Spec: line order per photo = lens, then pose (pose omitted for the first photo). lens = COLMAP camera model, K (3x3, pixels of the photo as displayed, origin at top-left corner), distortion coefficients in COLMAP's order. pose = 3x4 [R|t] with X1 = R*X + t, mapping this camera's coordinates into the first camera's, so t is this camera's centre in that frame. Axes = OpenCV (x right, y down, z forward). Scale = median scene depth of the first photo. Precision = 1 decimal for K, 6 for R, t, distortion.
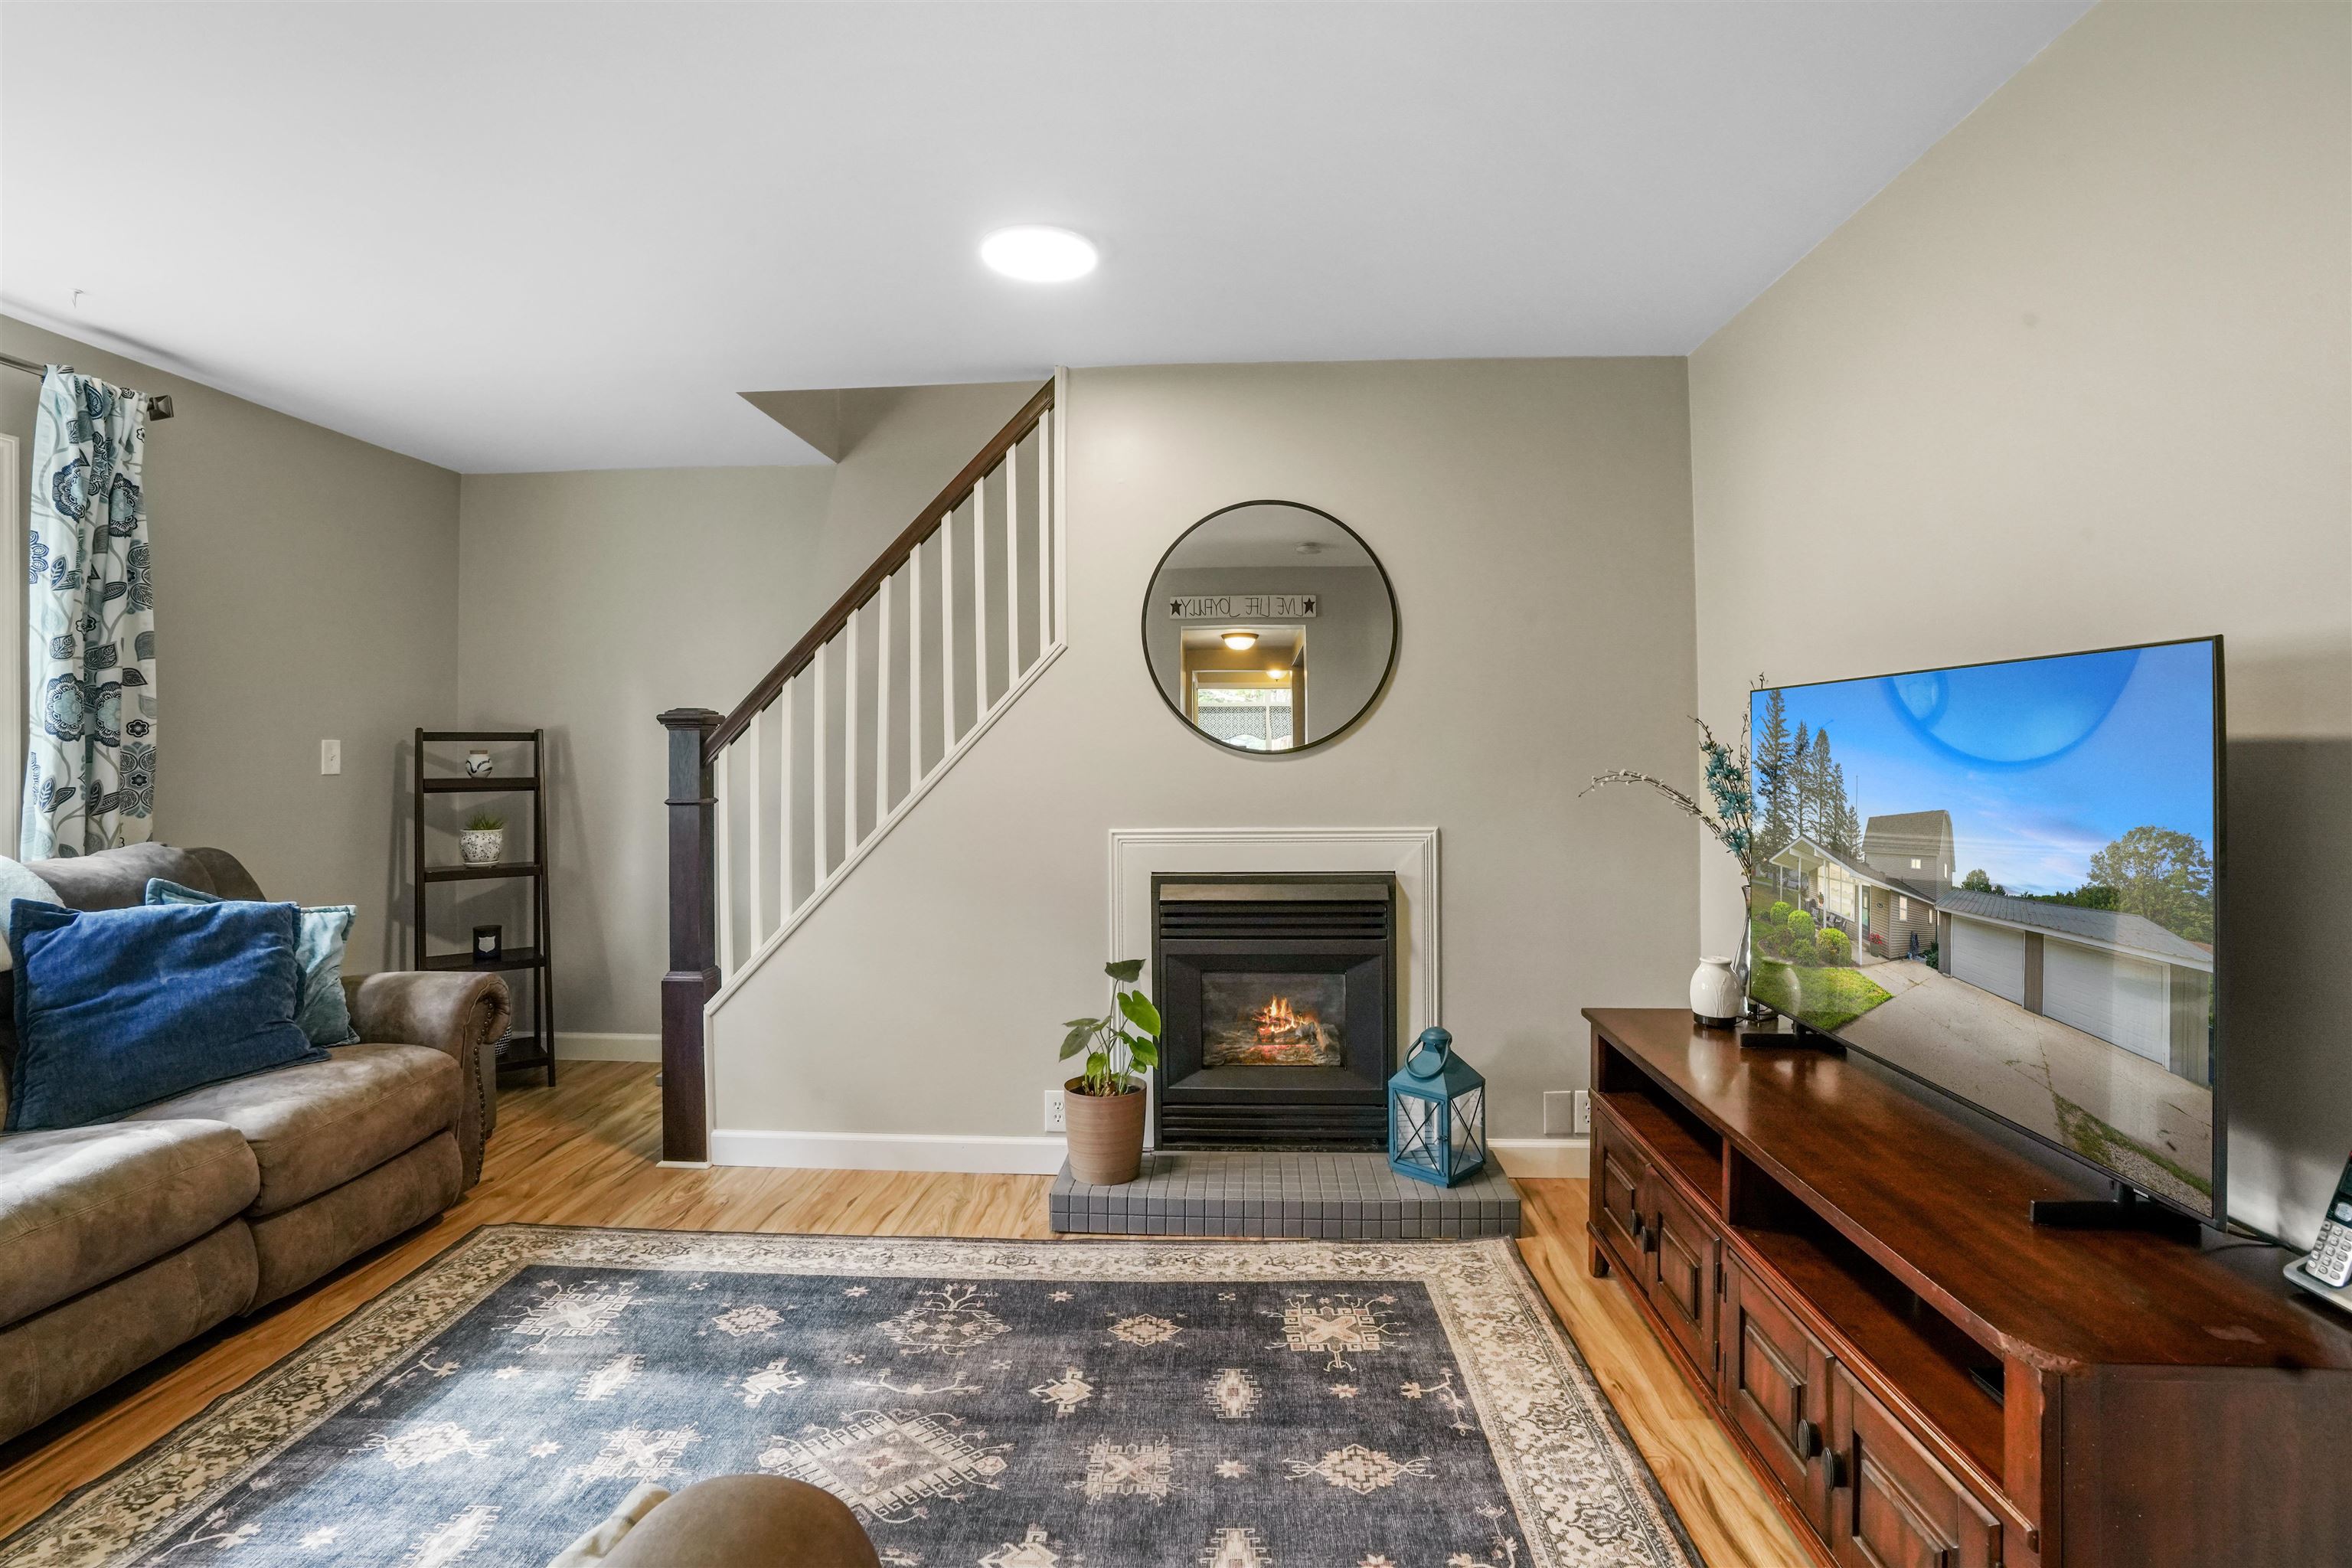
lens RADIAL K [[1104.9, 0, 1166.1], [0, 1104.9, 714.6], [0, 0, 1]] dist [-0.062100, 0.025521]
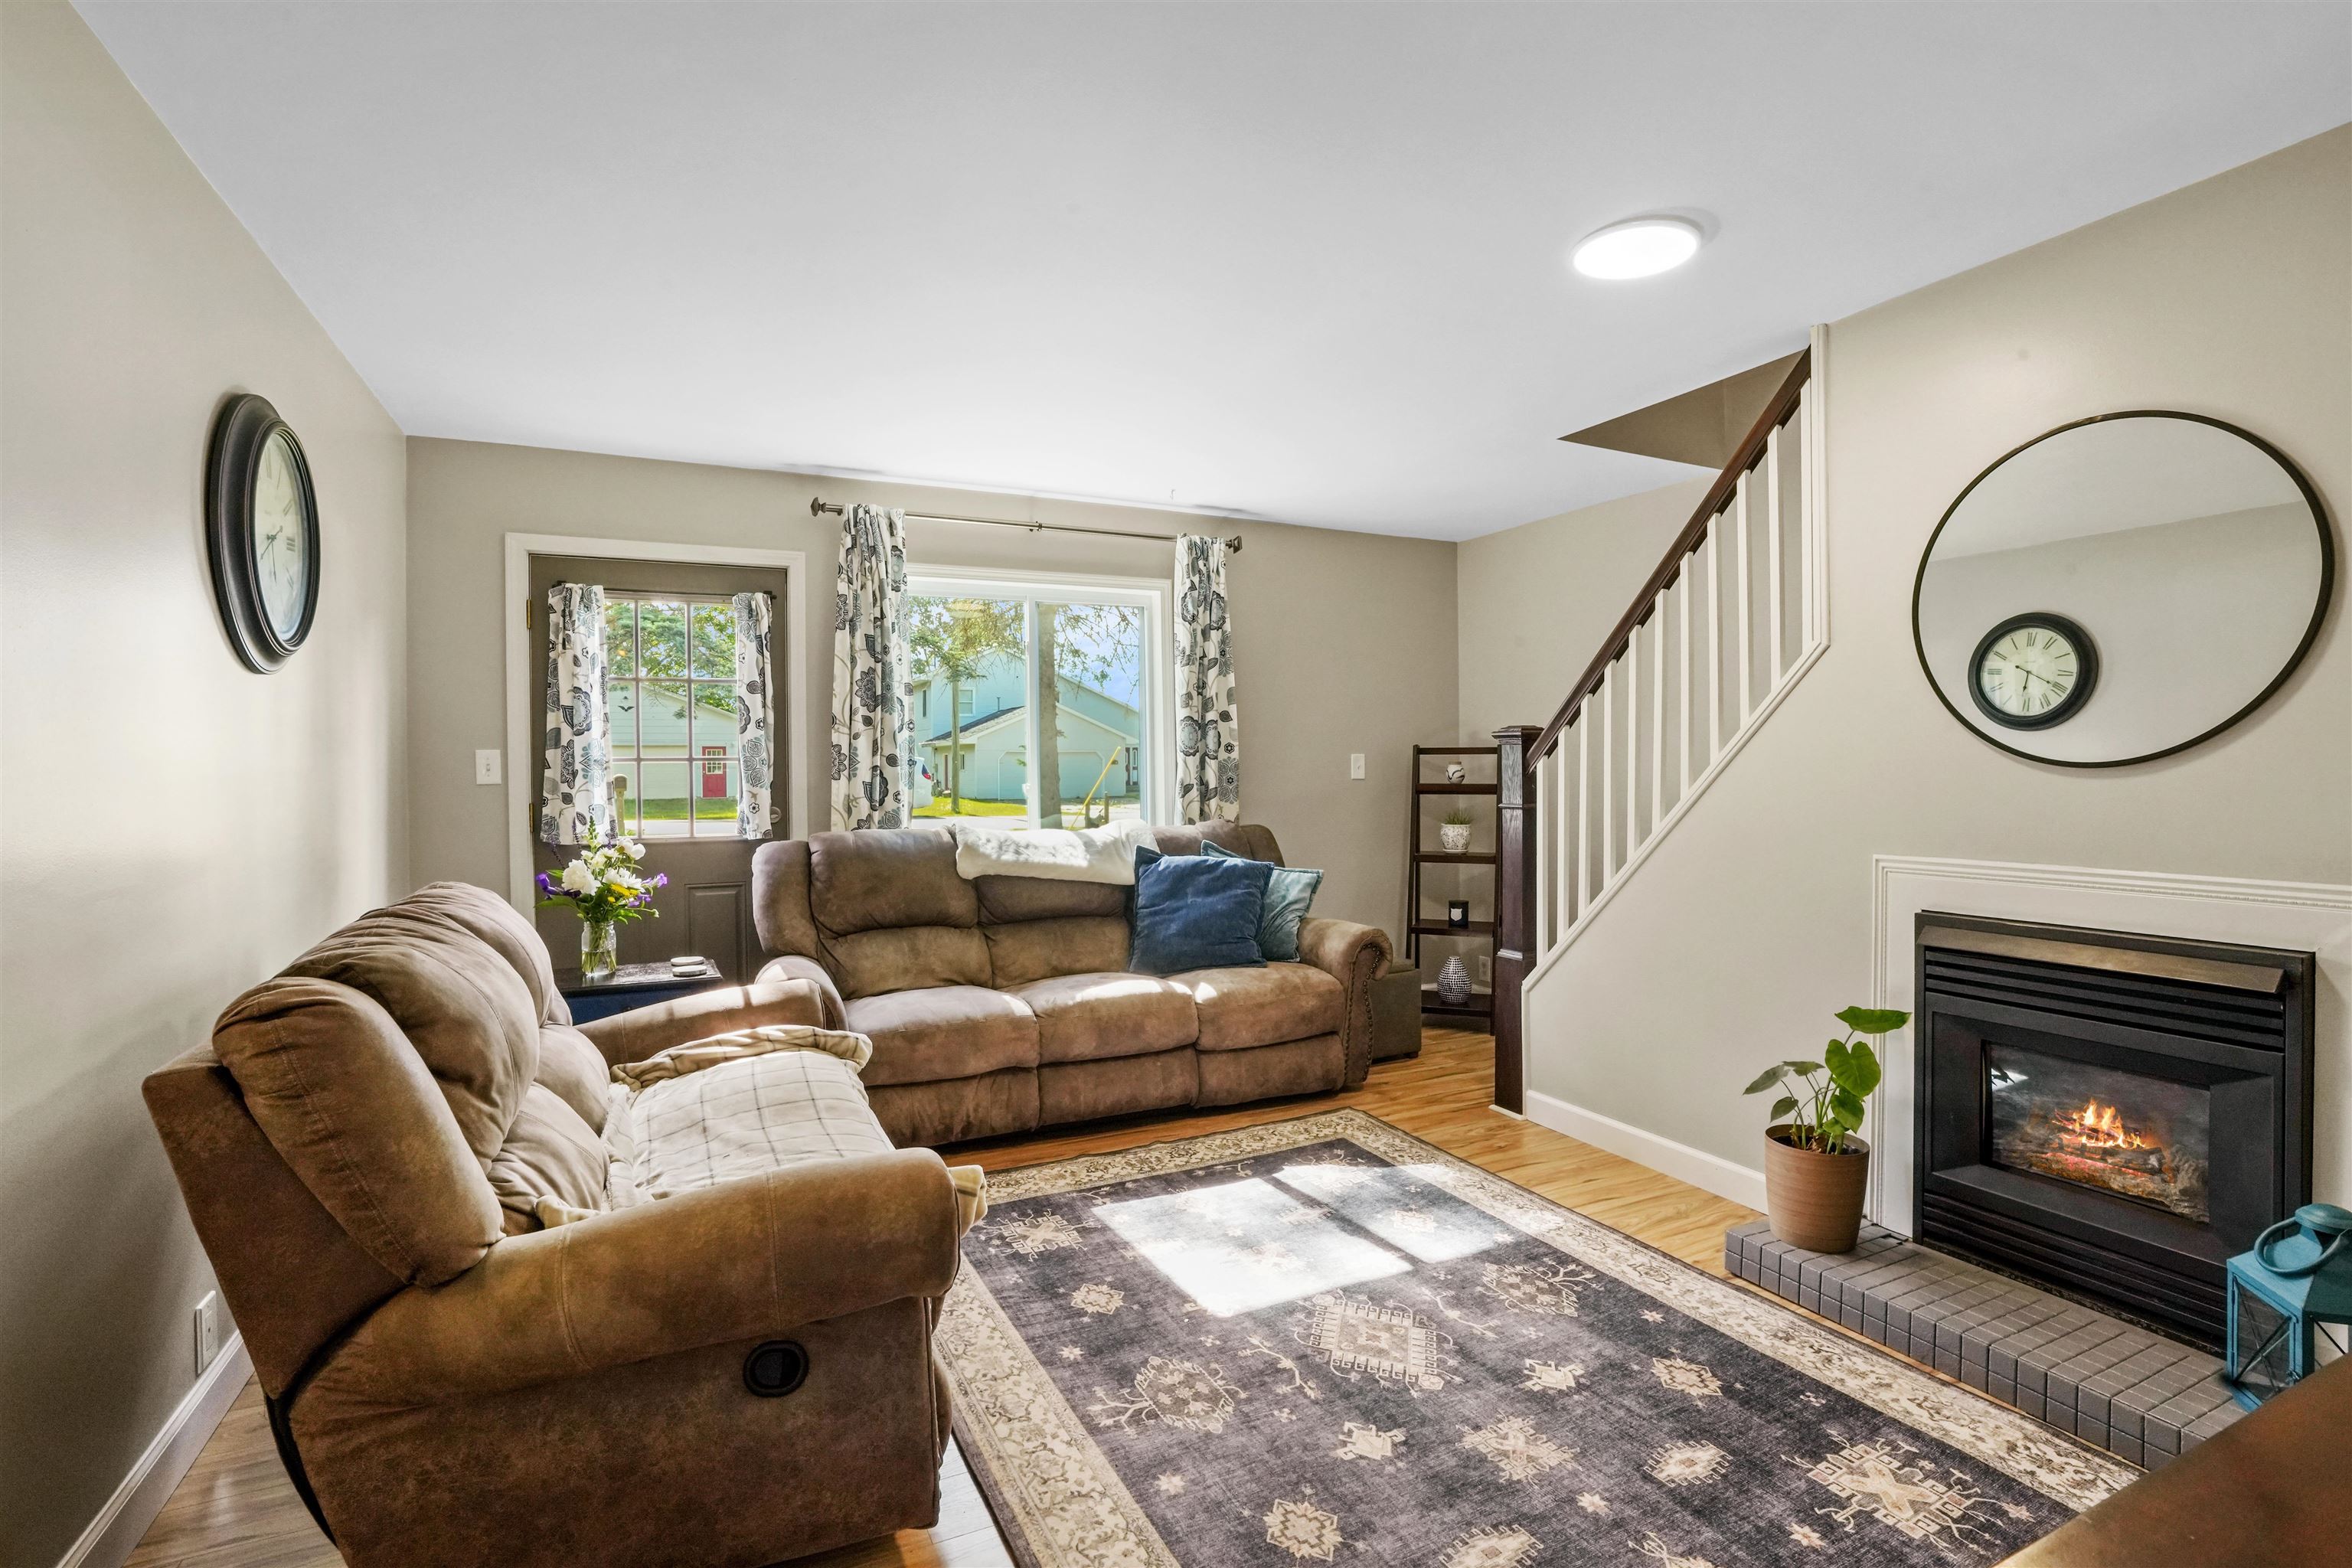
lens RADIAL K [[1081.7, 0, 1197.7], [0, 1081.7, 772.0], [0, 0, 1]] dist [-0.059327, 0.027818]
pose [[0.501434, 0.010108, -0.865137, 0.476910], [0.026900, 0.999266, 0.027266, 0.003776], [0.864777, -0.036944, 0.500794, 0.164334]]
